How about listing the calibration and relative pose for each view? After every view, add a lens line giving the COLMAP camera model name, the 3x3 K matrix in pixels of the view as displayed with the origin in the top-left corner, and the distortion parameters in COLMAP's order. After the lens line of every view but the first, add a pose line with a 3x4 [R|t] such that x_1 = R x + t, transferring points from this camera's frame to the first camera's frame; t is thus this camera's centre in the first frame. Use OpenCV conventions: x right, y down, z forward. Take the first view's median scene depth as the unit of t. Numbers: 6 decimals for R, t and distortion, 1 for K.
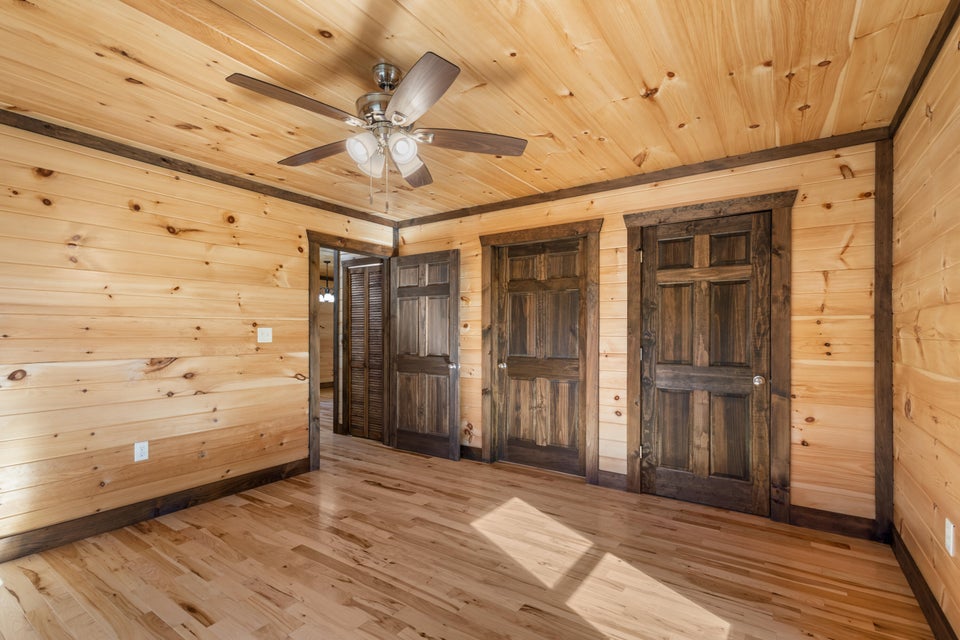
lens RADIAL K [[457.5, 0, 479.8], [0, 457.5, 325.0], [0, 0, 1]] dist [0.017800, -0.002218]
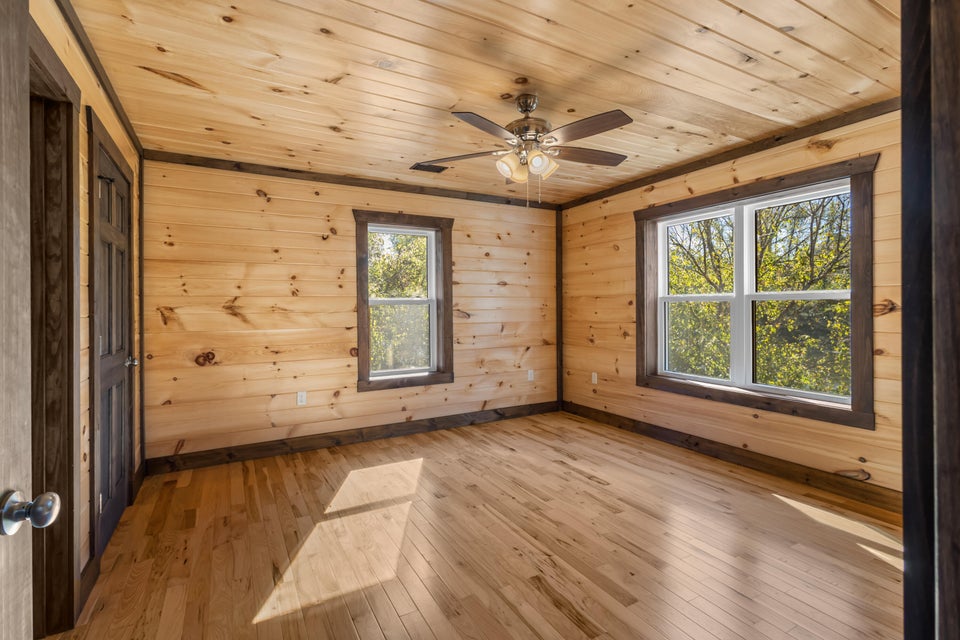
lens RADIAL K [[457.5, 0, 476.6], [0, 457.5, 313.6], [0, 0, 1]] dist [0.017800, -0.002218]
pose [[-0.897649, 0.001190, 0.440710, -0.542553], [0.002275, 0.999996, 0.001933, 0.026967], [-0.440706, 0.002738, -0.897648, 1.902746]]
